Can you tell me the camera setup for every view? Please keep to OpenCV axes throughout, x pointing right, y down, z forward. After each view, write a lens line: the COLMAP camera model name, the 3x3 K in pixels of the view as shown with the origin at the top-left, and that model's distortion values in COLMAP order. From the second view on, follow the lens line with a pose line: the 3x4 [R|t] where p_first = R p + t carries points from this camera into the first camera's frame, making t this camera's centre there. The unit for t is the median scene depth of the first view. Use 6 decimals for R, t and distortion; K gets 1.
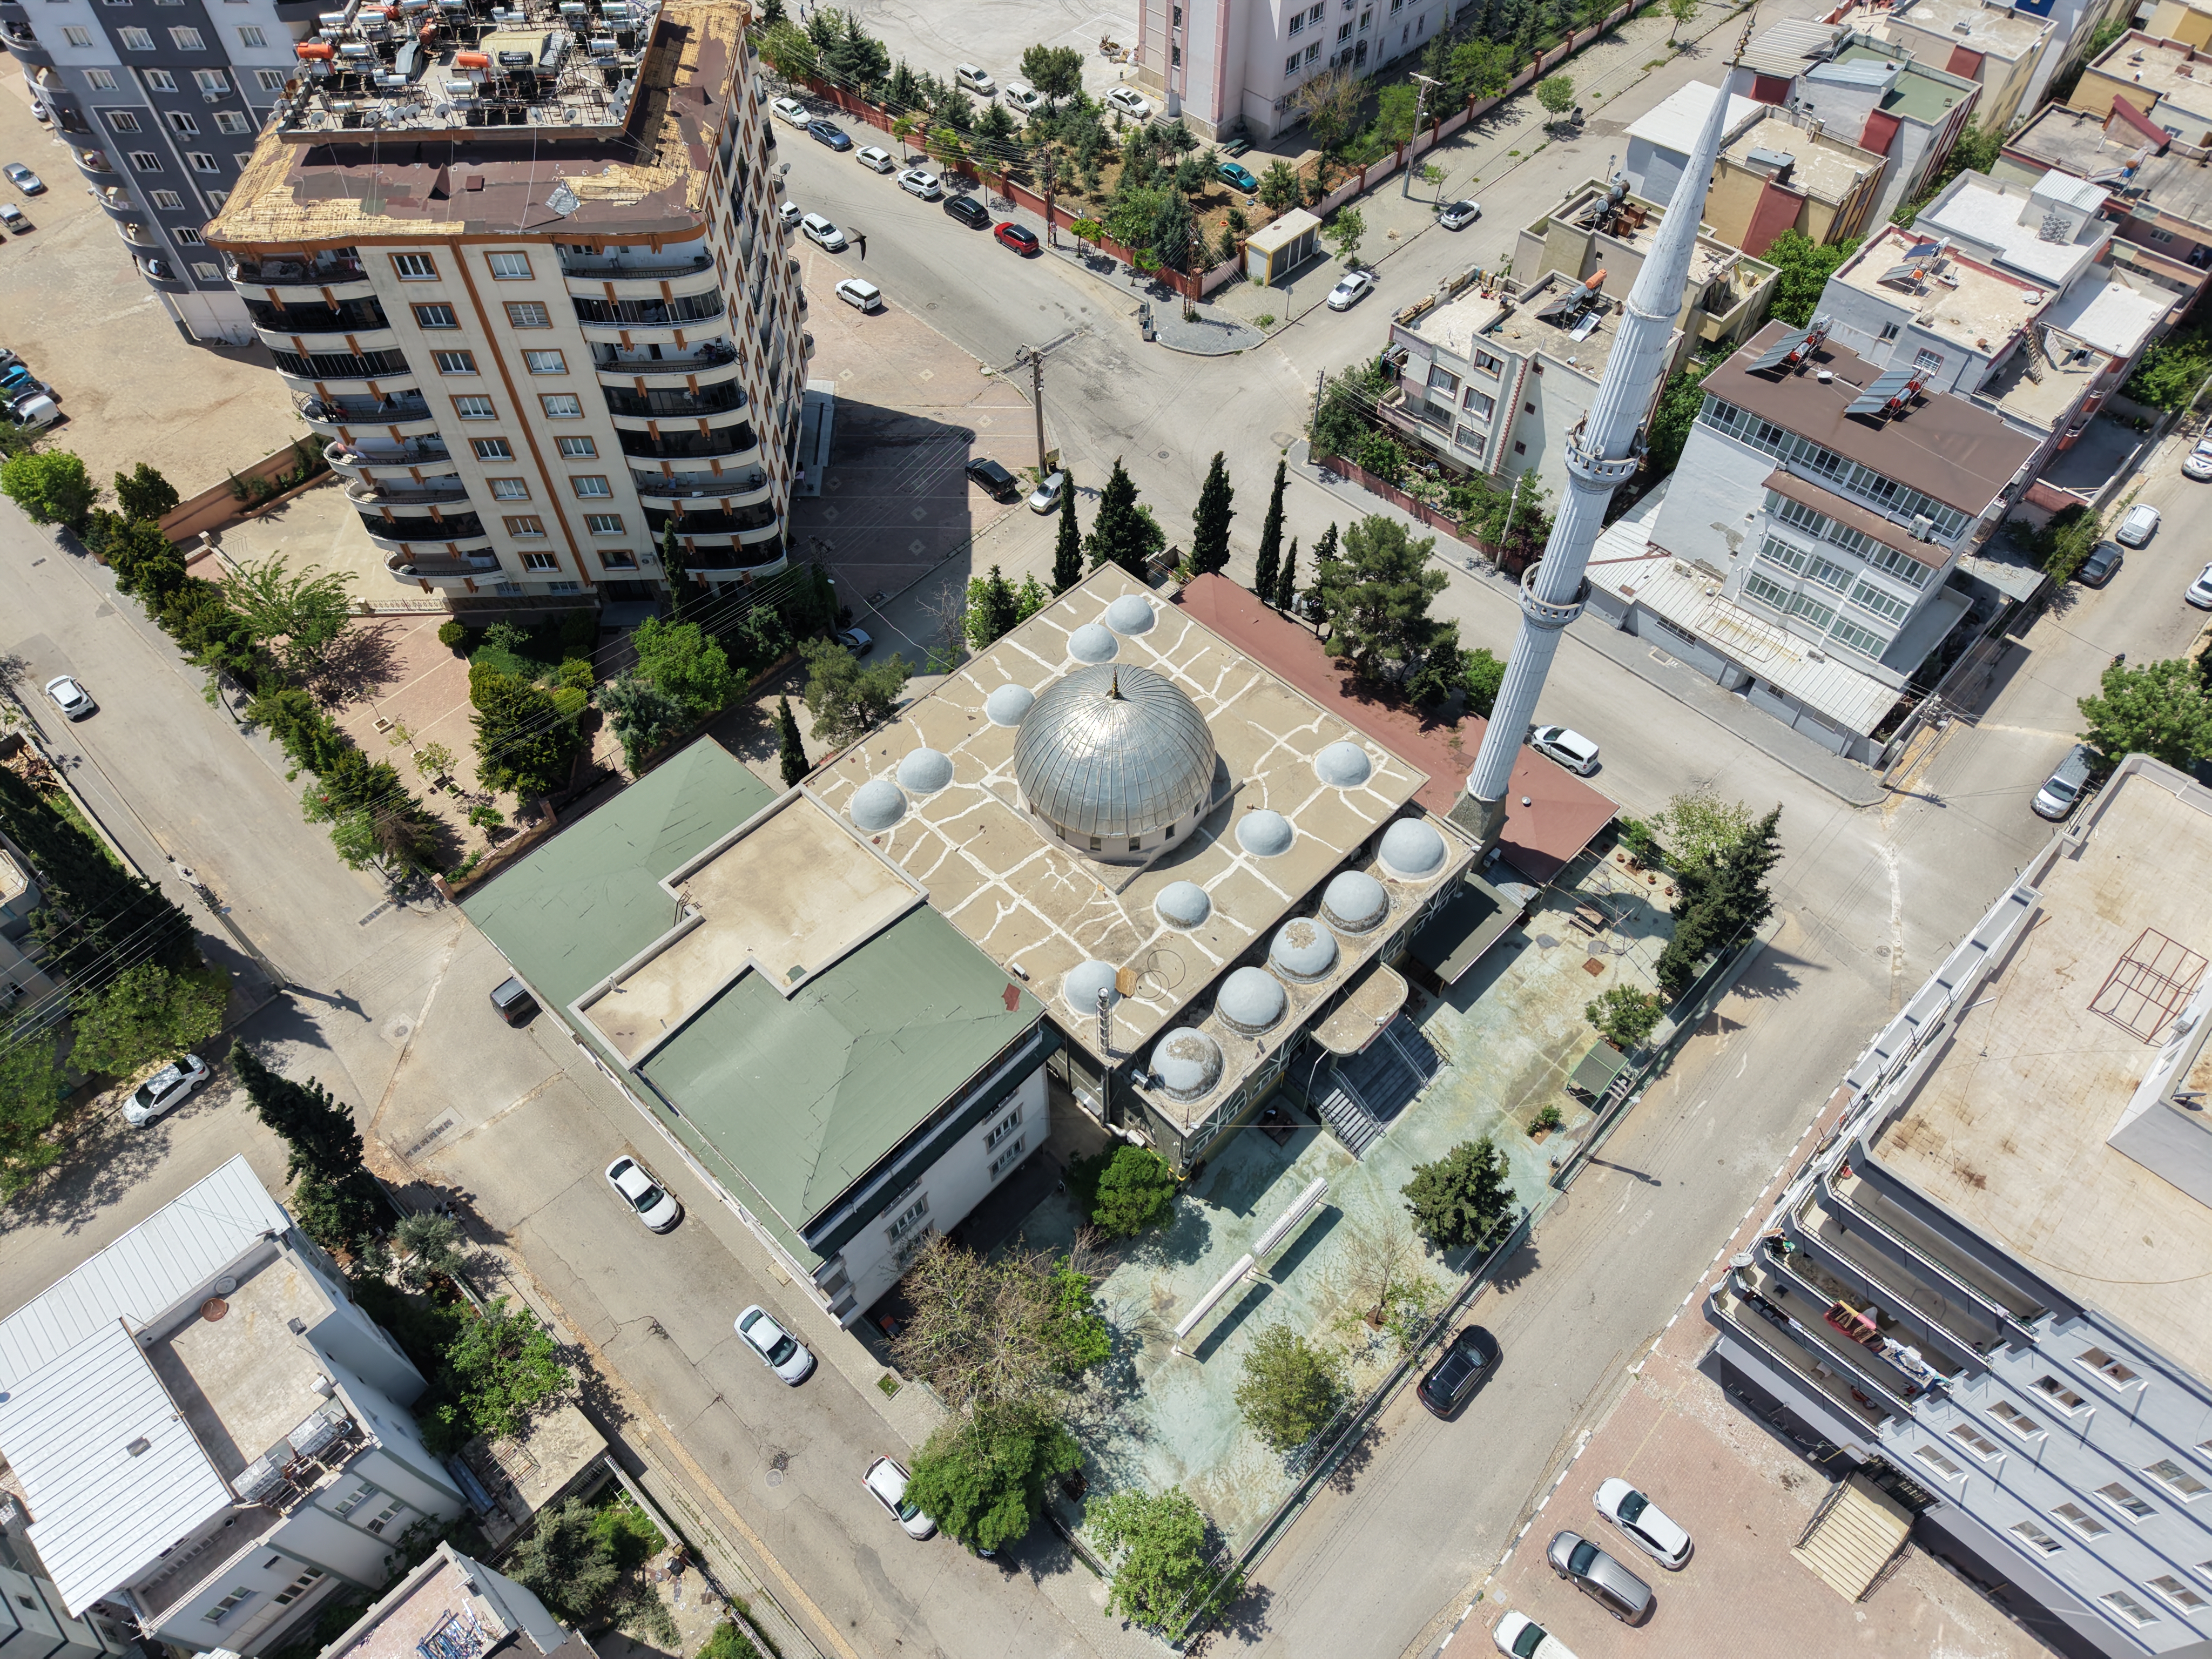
lens RADIAL K [[1490.3, 0, 1106.0], [0, 1490.3, 829.5], [0, 0, 1]] dist [0.029953, -0.023774]
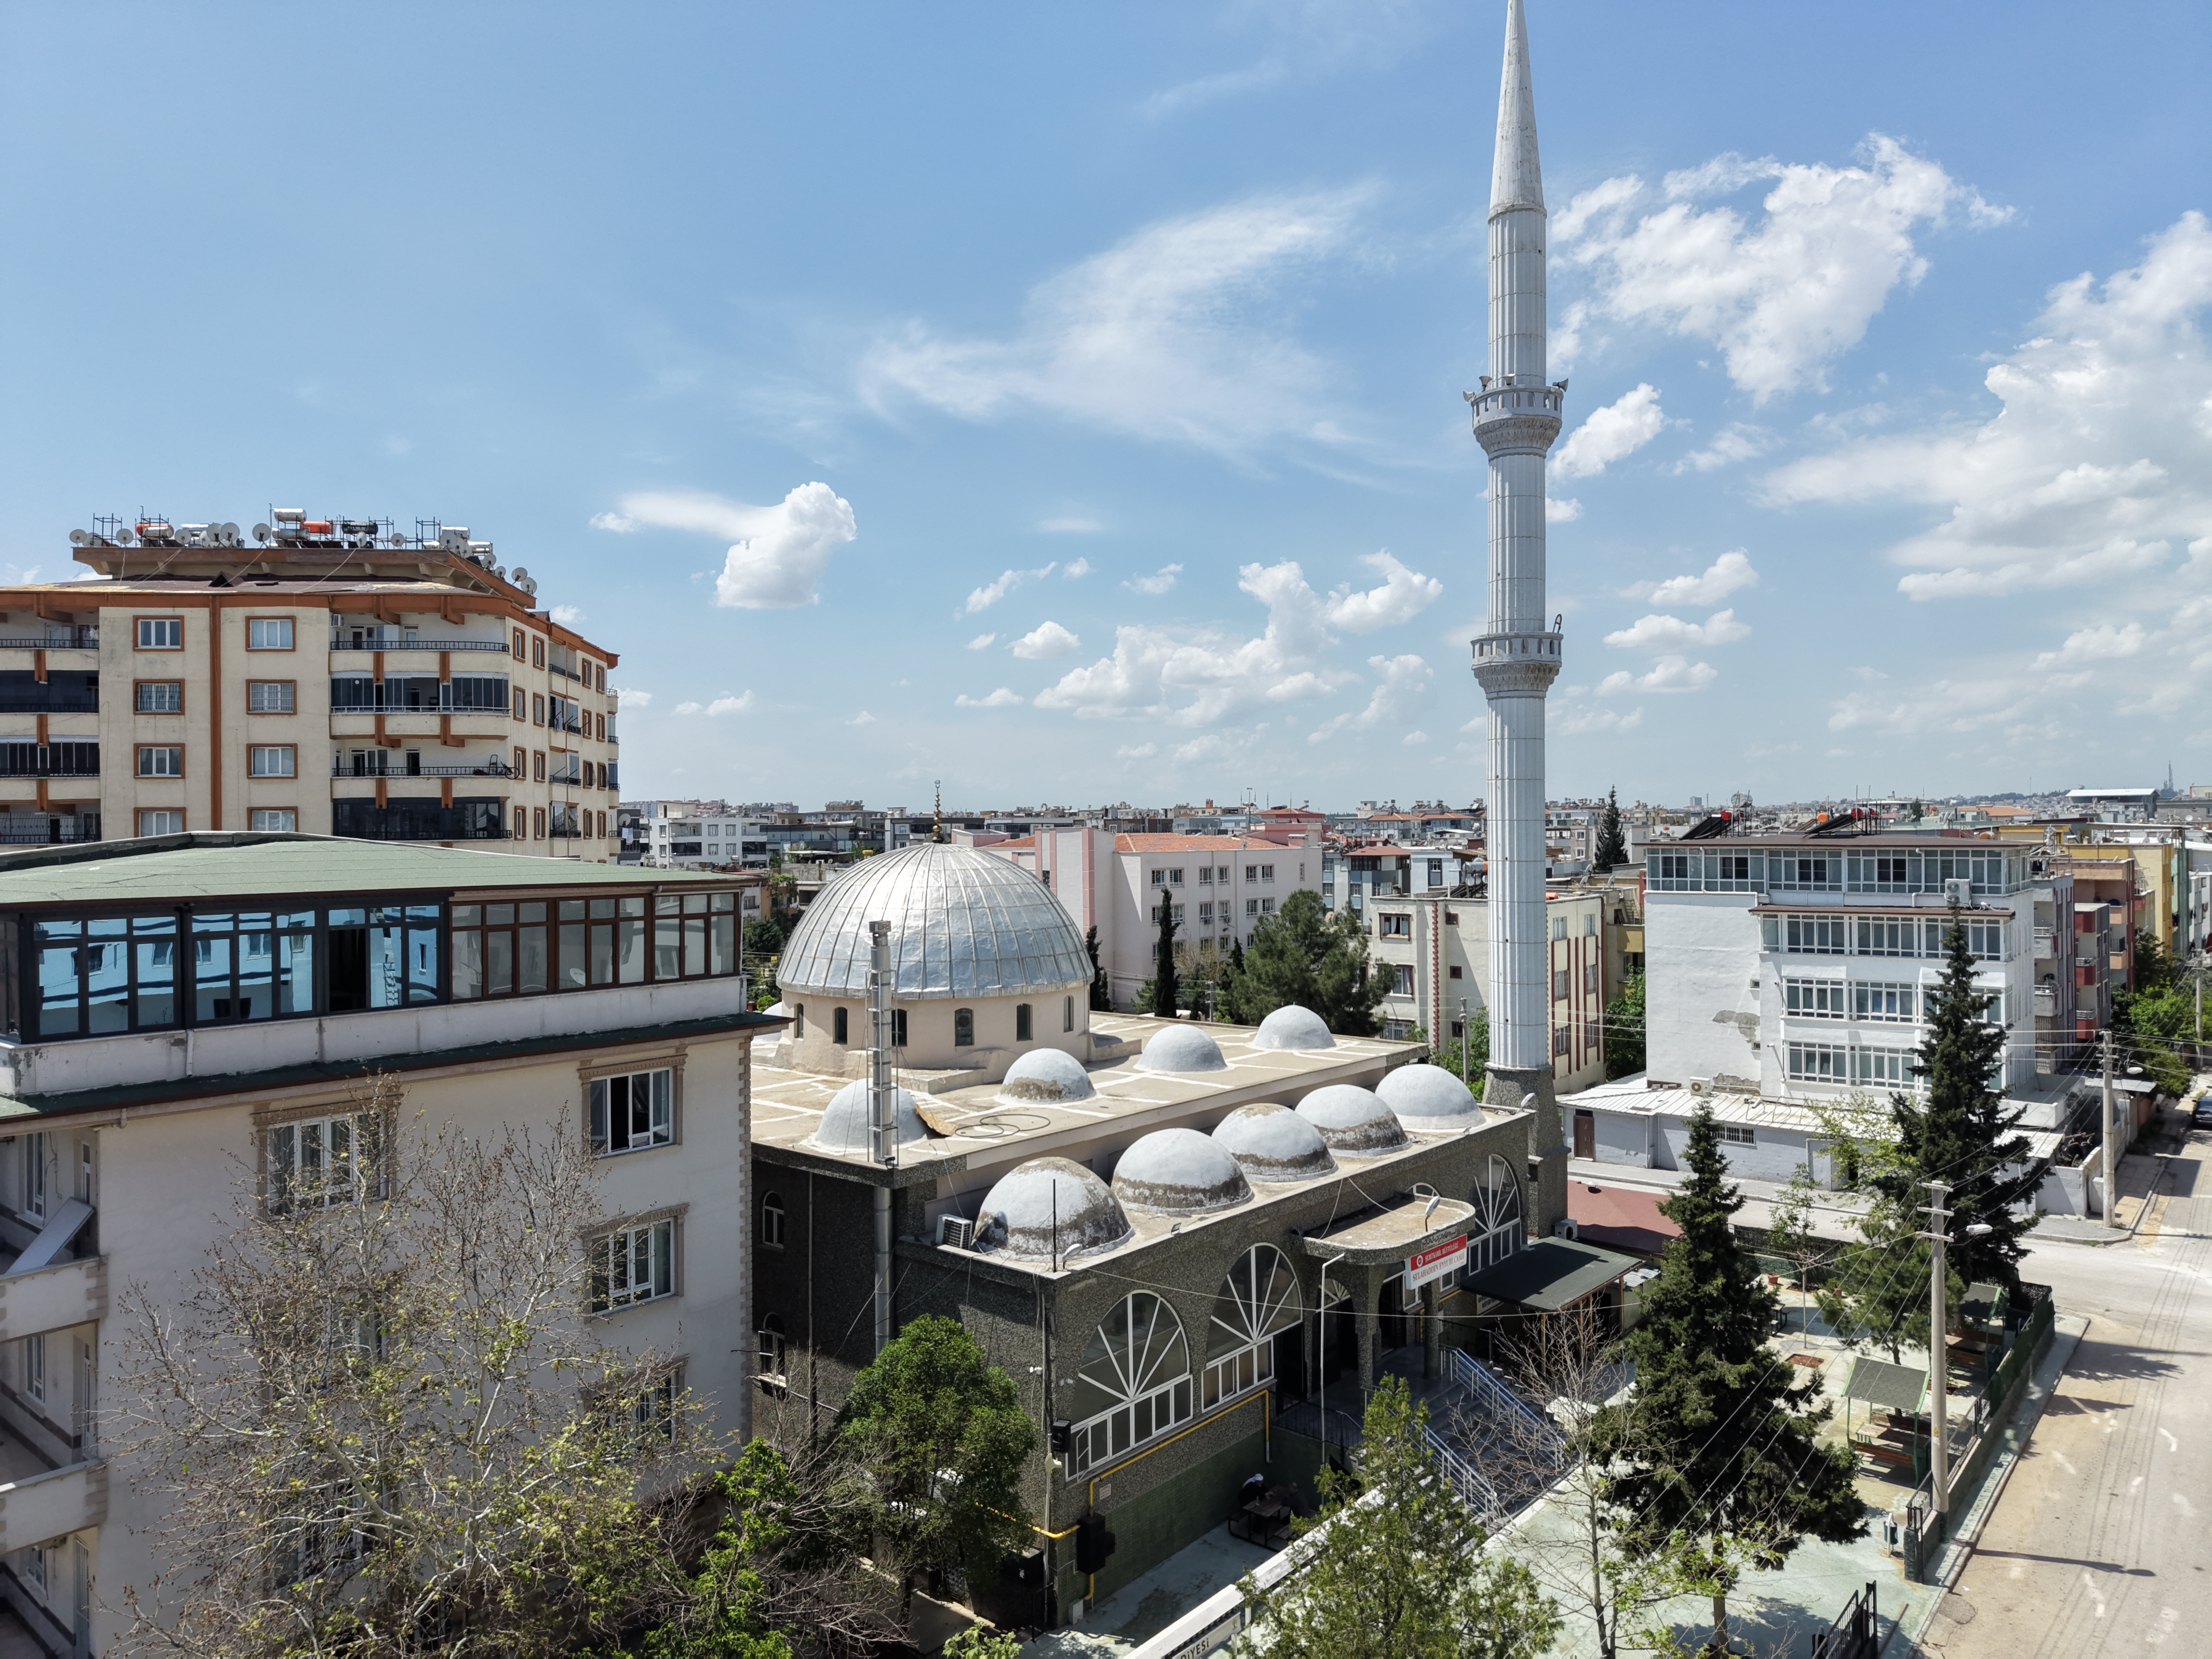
lens RADIAL K [[1477.6, 0, 1103.4], [0, 1477.6, 837.9], [0, 0, 1]] dist [0.028856, -0.022301]
pose [[0.998003, -0.006795, 0.062800, 0.036562], [0.054806, 0.587446, -0.807405, 0.414489], [-0.031406, 0.809235, 0.586645, 0.541391]]
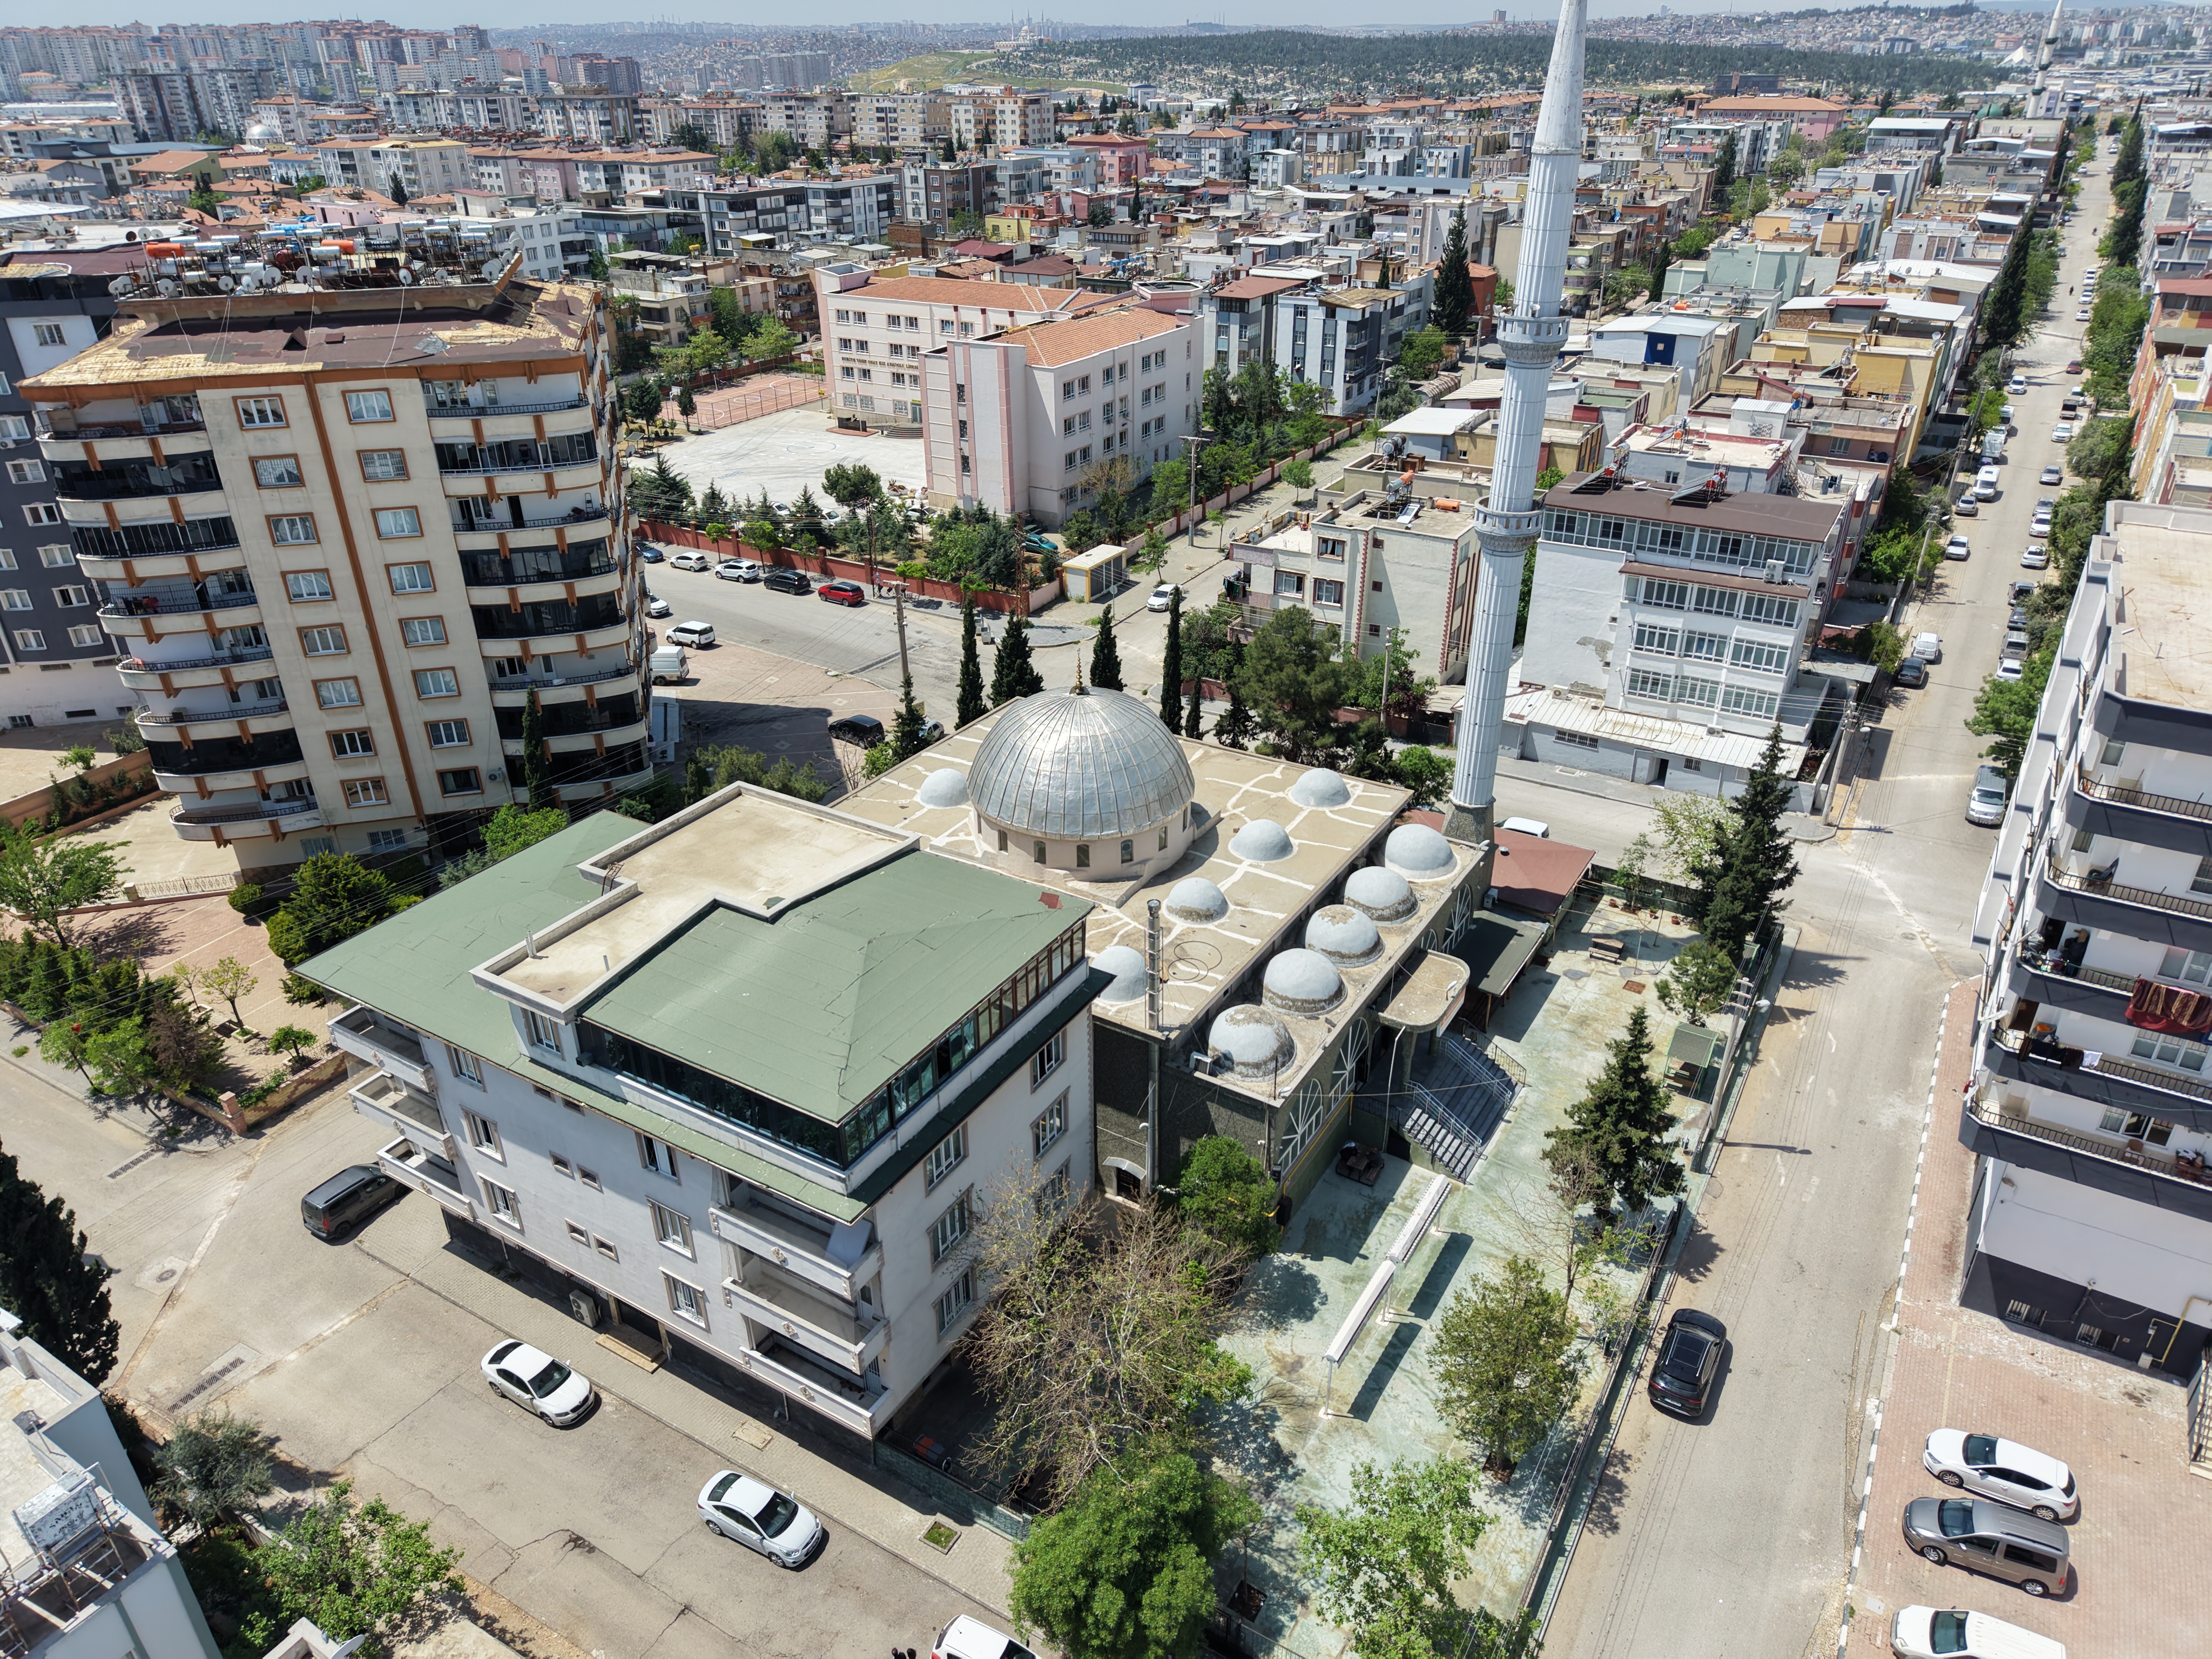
lens RADIAL K [[1490.3, 0, 1106.0], [0, 1490.3, 829.5], [0, 0, 1]] dist [0.029953, -0.023774]
pose [[0.975963, -0.107822, 0.189397, -0.143683], [0.180128, 0.888281, -0.422506, 0.334971], [-0.122682, 0.446466, 0.886350, 0.208274]]
